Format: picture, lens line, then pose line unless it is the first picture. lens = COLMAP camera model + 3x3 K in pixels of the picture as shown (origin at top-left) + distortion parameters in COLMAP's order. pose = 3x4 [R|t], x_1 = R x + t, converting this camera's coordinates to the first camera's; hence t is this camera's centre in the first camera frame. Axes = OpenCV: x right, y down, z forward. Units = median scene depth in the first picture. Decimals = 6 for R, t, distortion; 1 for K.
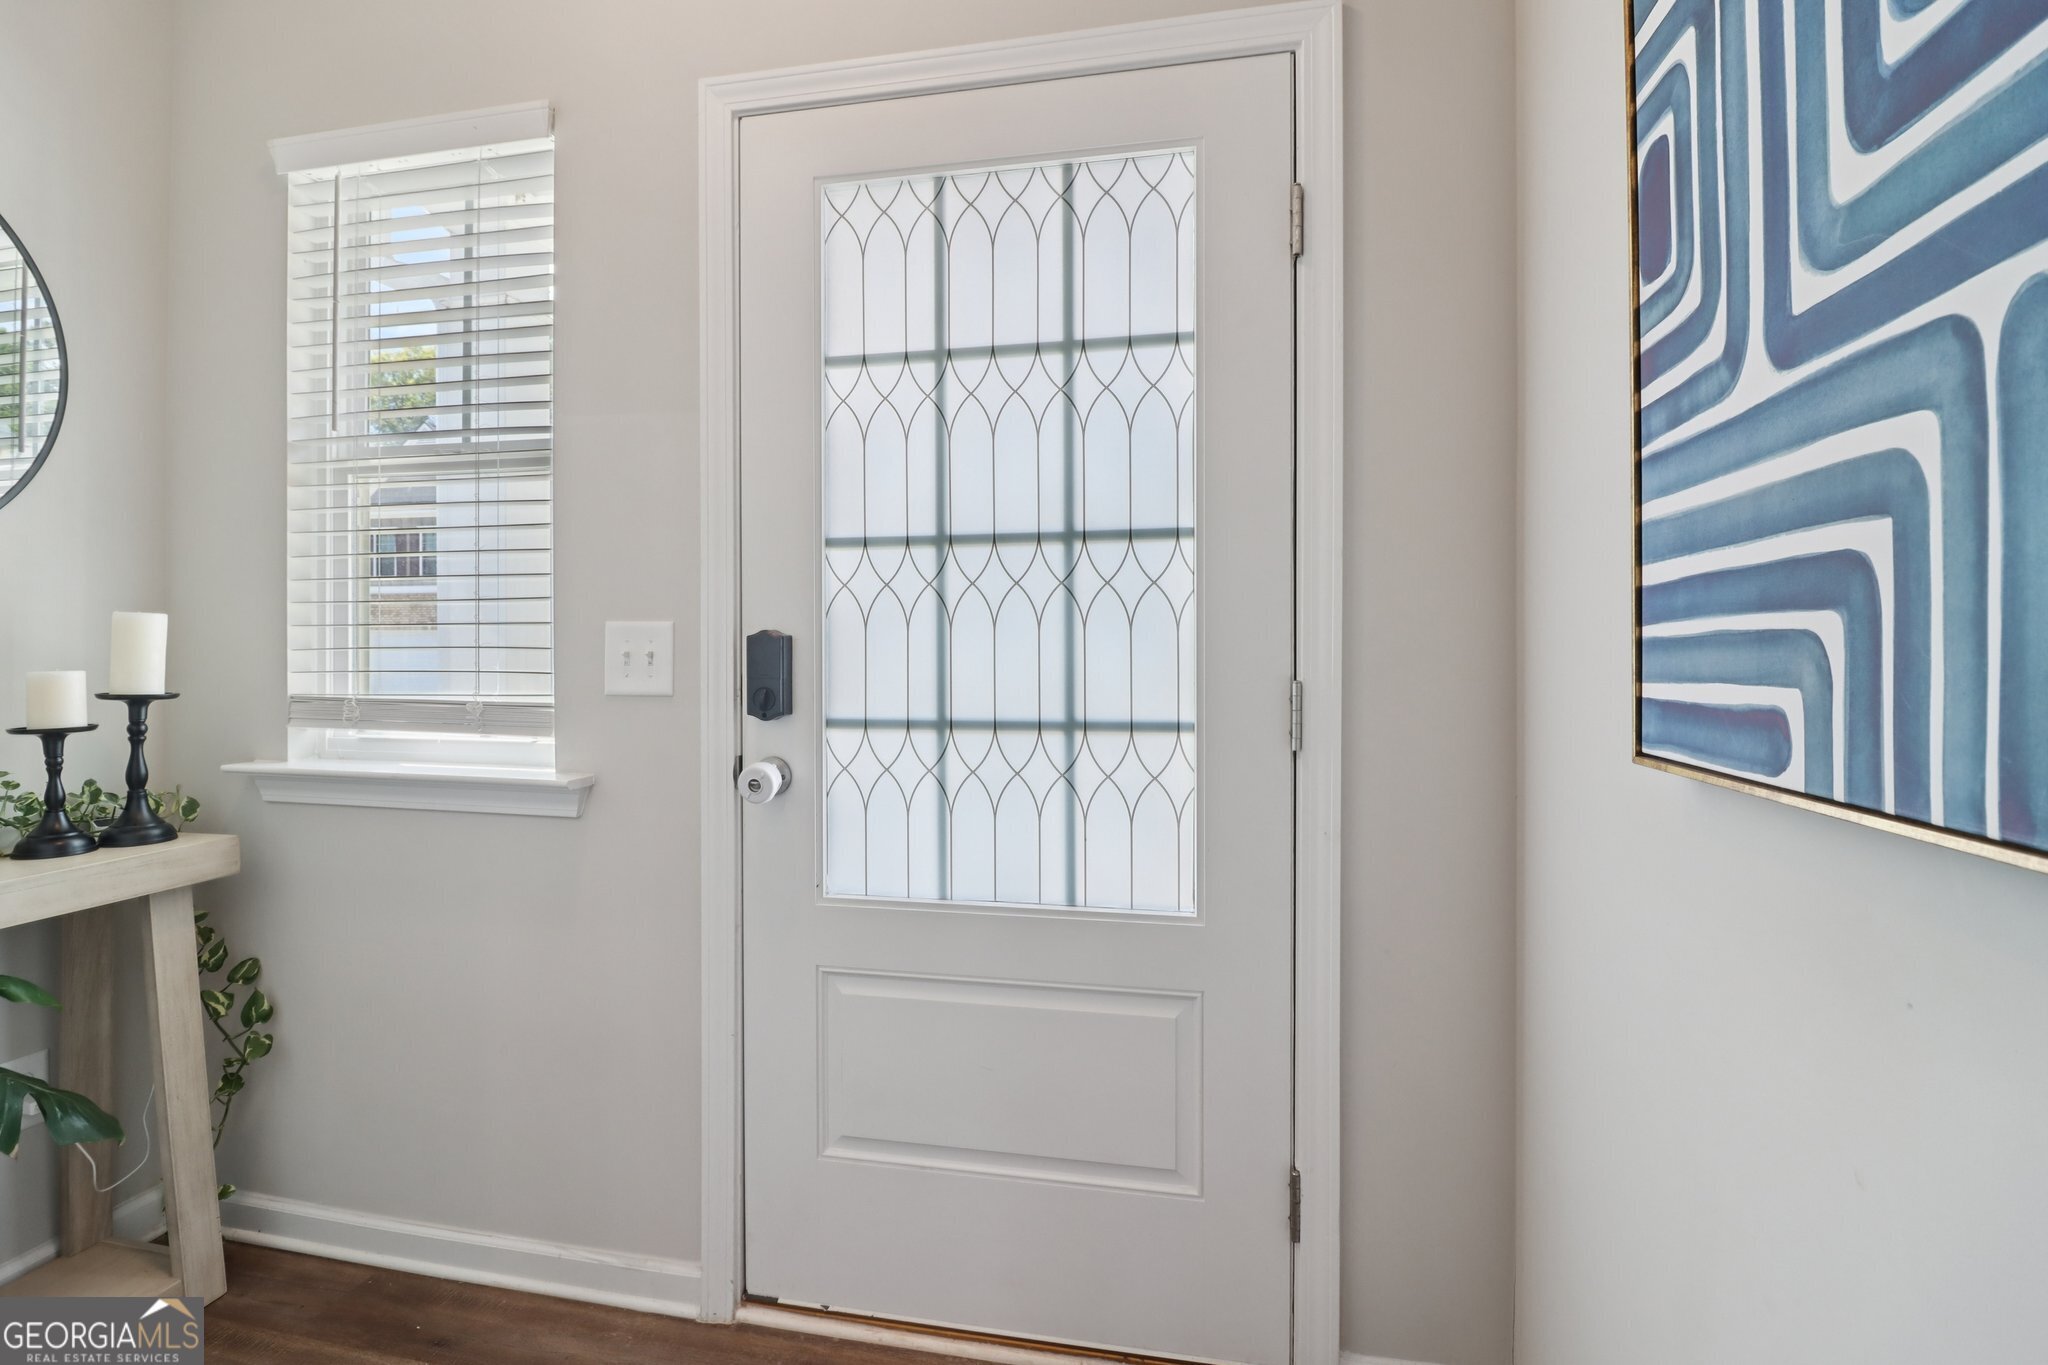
lens RADIAL K [[954.4, 0, 1024.0], [0, 954.4, 675.3], [0, 0, 1]] dist [-0.009212, -0.005101]
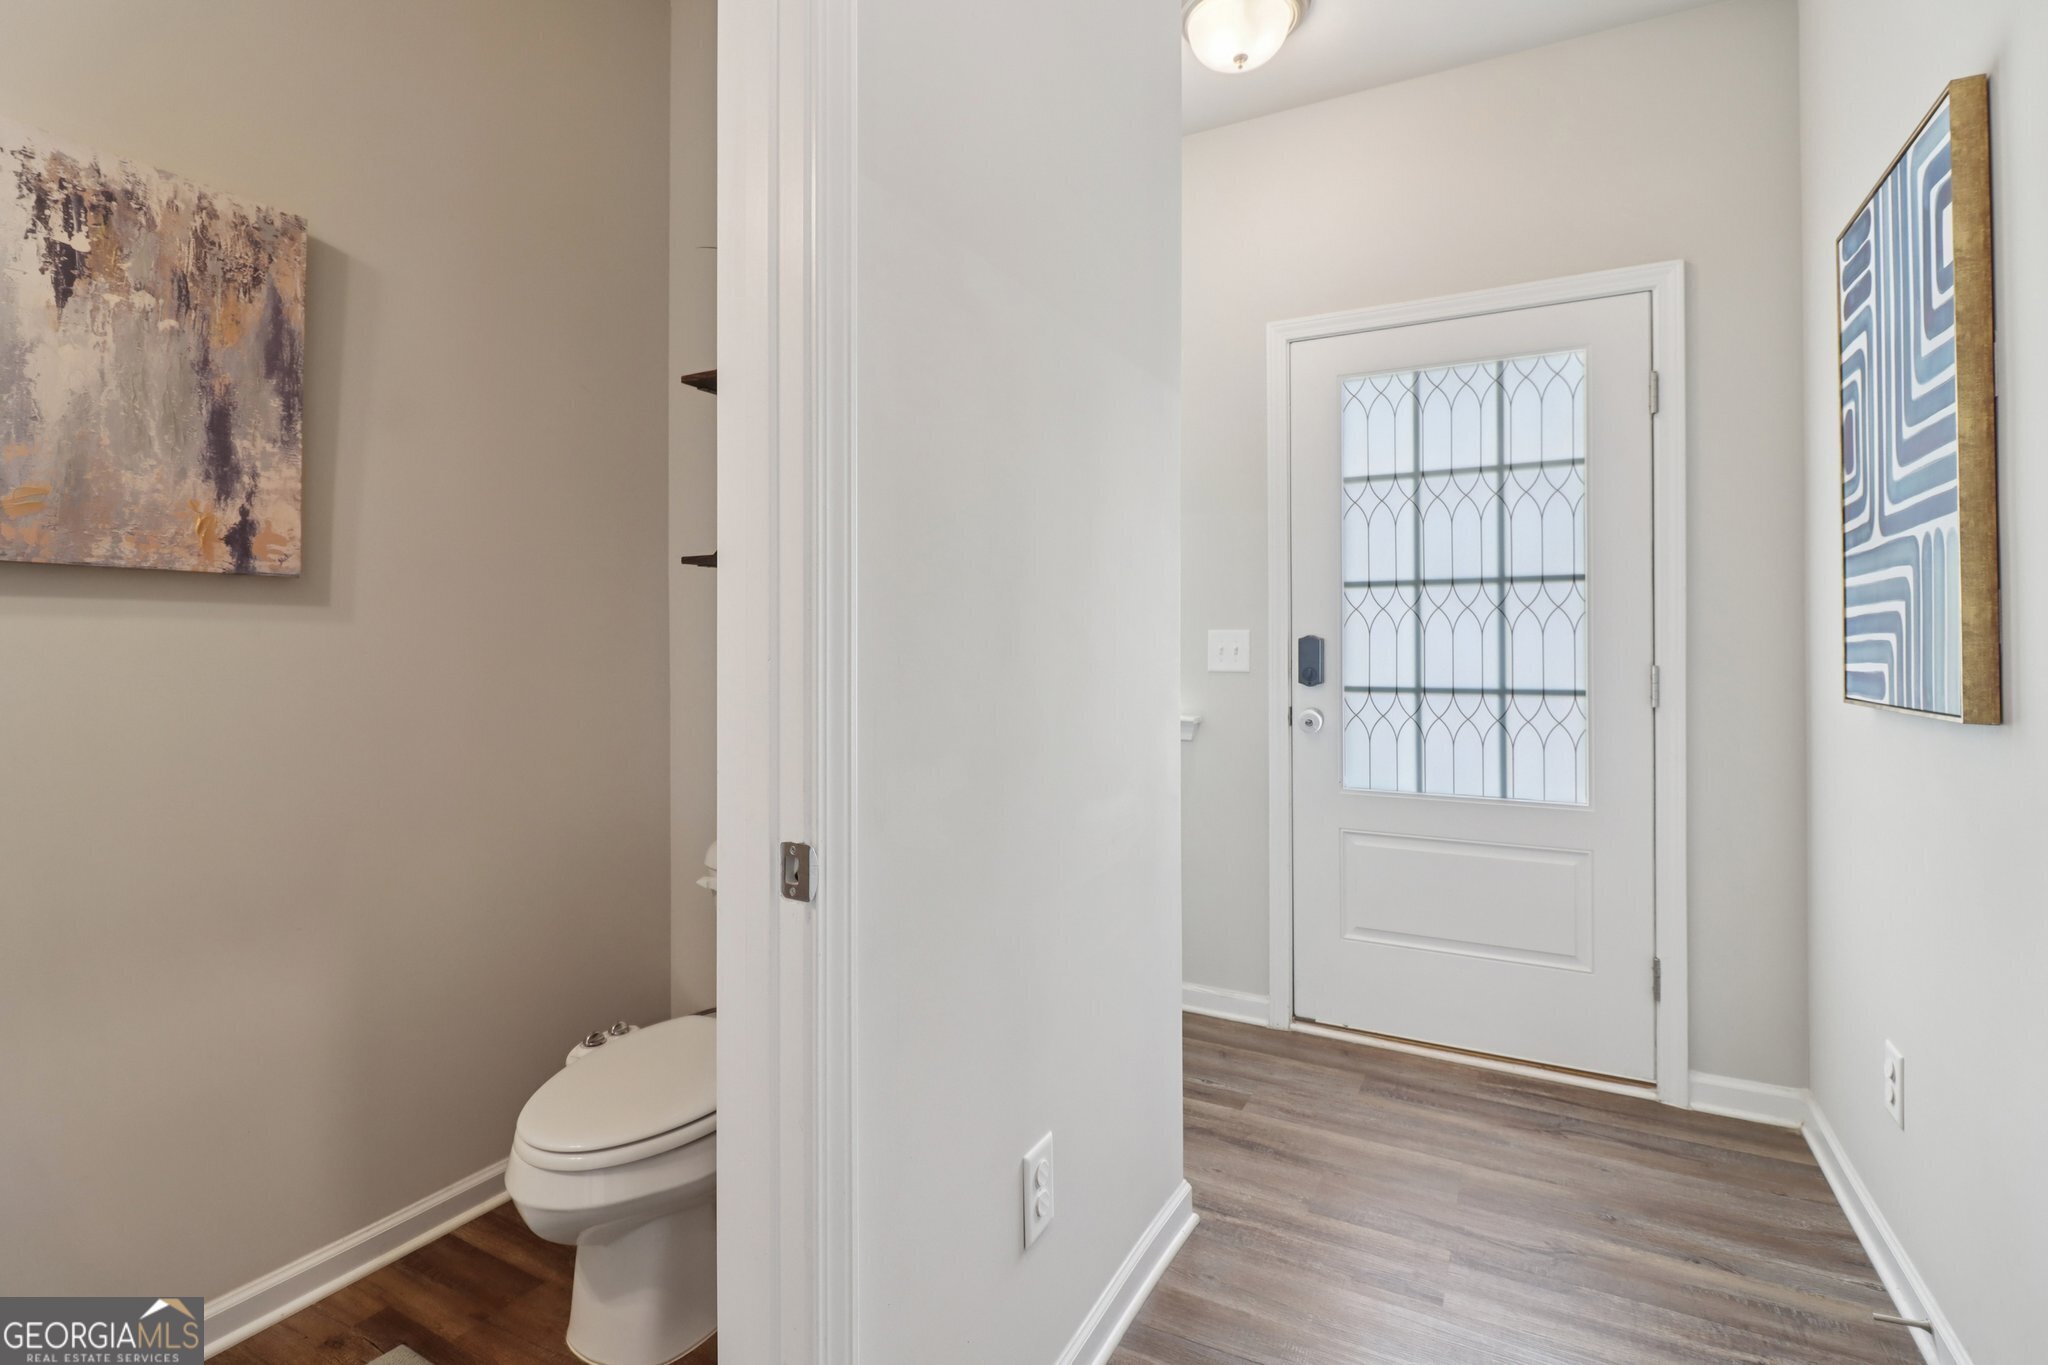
lens RADIAL K [[954.4, 0, 1025.2], [0, 954.4, 647.0], [0, 0, 1]] dist [-0.009212, -0.005101]
pose [[0.955767, 0.002664, -0.294114, -0.264111], [-0.009798, 0.999692, -0.022786, 0.020526], [0.293963, 0.024659, 0.955499, -0.862174]]
